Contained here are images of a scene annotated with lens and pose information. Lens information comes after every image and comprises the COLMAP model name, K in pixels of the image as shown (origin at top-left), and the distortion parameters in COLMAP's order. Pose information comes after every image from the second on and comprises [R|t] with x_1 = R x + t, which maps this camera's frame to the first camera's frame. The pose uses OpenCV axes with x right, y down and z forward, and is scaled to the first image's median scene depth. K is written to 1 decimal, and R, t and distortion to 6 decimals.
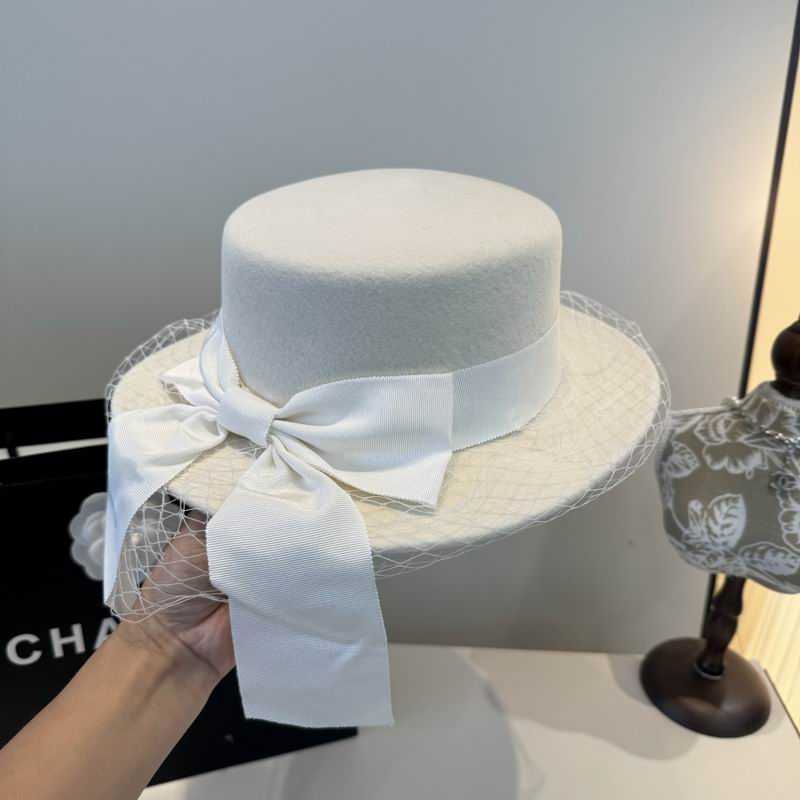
lens RADIAL K [[795.6, 0, 397.3], [0, 795.6, 396.4], [0, 0, 1]] dist [-0.012311, -0.025528]
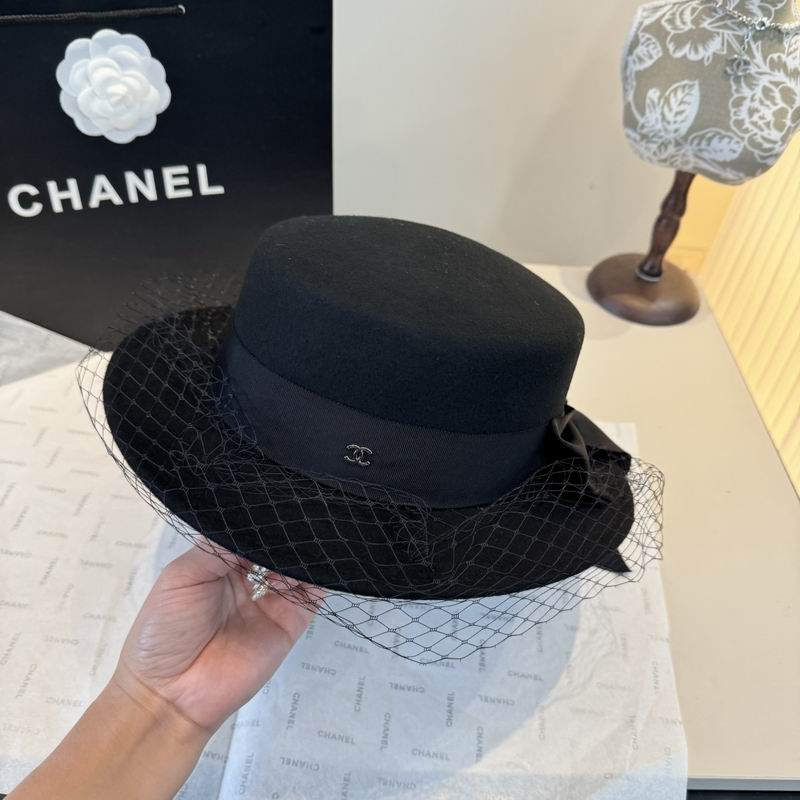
lens RADIAL K [[787.0, 0, 399.8], [0, 787.0, 397.9], [0, 0, 1]] dist [-0.016073, 0.007446]
pose [[0.999142, 0.014602, 0.038761, 0.003018], [-0.025985, 0.949714, 0.312040, 0.207294], [-0.032256, -0.312779, 0.949278, -0.109718]]
